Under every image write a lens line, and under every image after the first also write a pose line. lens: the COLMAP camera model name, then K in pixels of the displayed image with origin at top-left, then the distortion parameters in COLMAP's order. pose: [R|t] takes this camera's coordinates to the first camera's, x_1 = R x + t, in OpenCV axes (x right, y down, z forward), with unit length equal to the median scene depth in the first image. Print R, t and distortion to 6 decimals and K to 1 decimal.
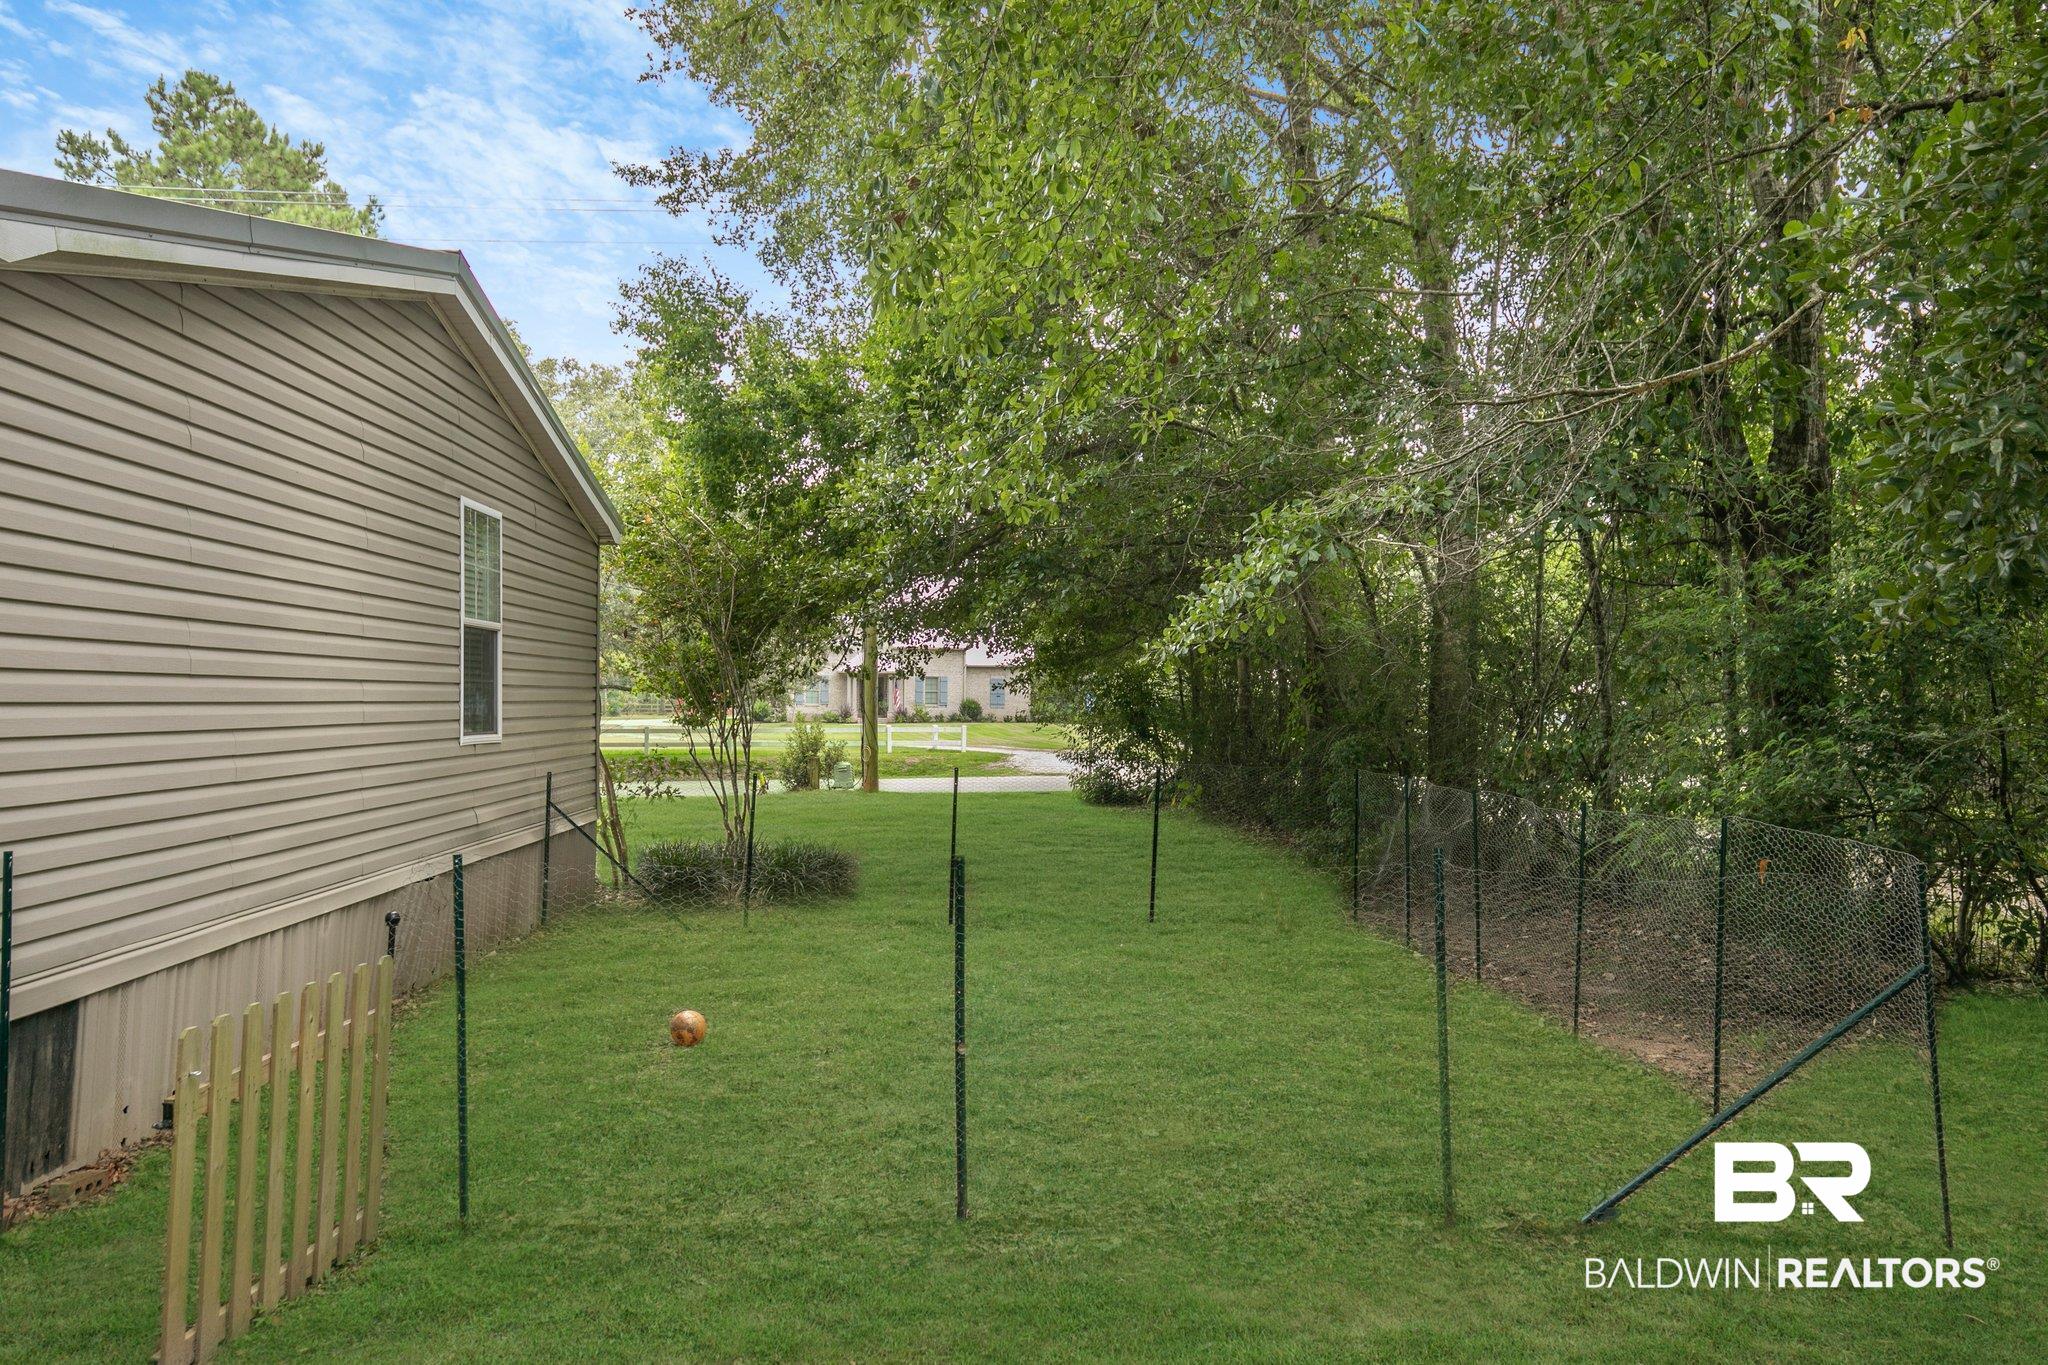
lens RADIAL K [[1583.5, 0, 1008.6], [0, 1583.5, 698.5], [0, 0, 1]] dist [0.084913, 0.005543]
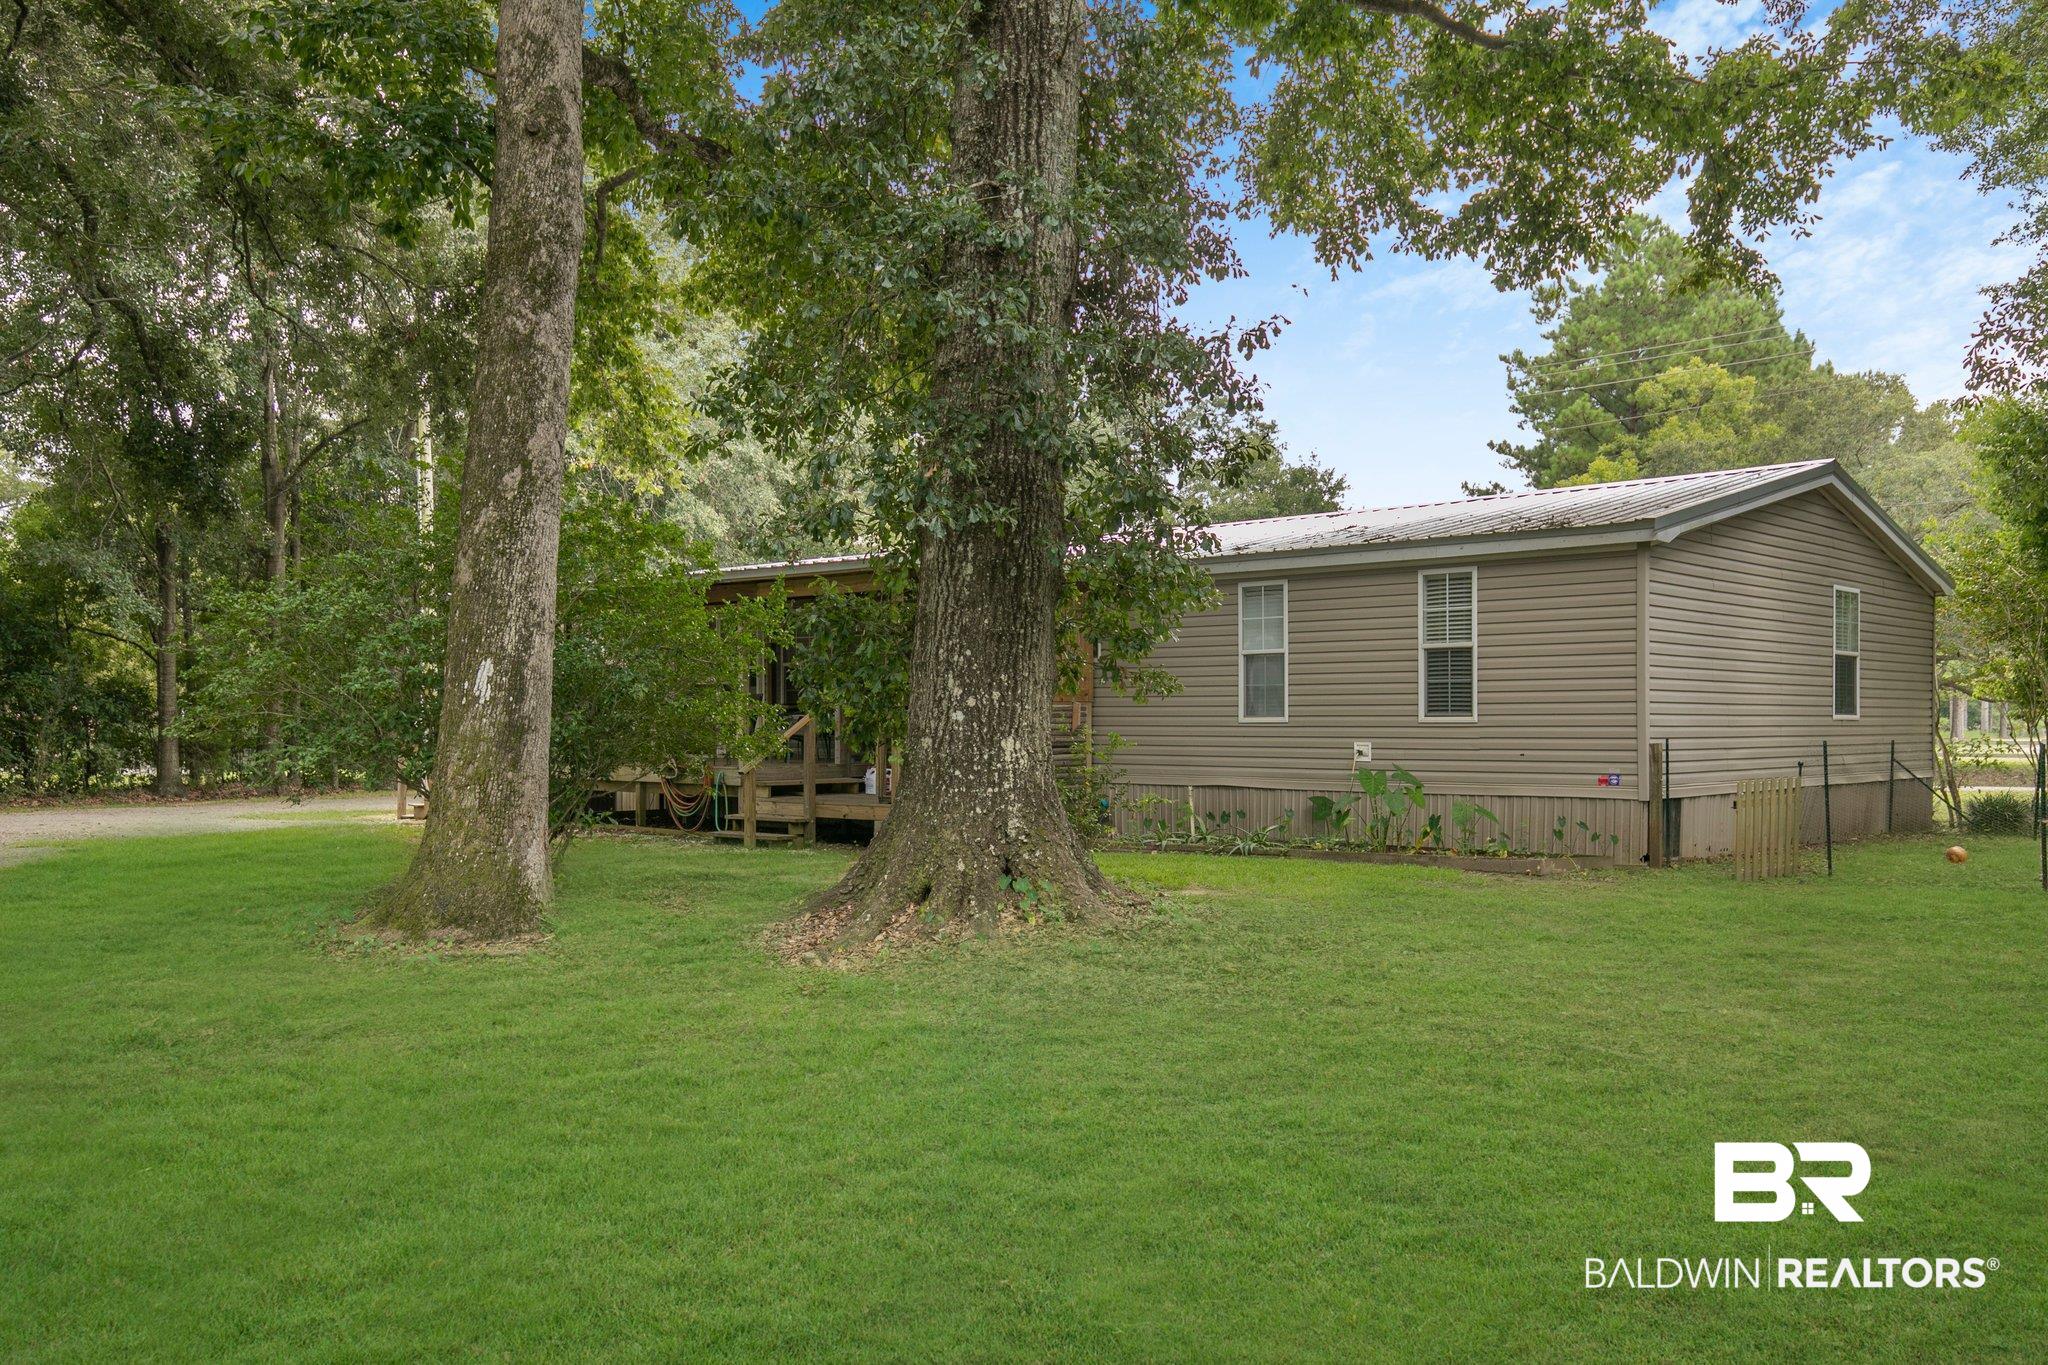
lens RADIAL K [[1583.5, 0, 1025.5], [0, 1583.5, 696.3], [0, 0, 1]] dist [0.084913, 0.005543]
pose [[0.694257, -0.007840, -0.719685, 0.263710], [-0.002421, 0.999910, -0.013227, 0.021984], [0.719723, 0.010925, 0.694175, -0.720590]]
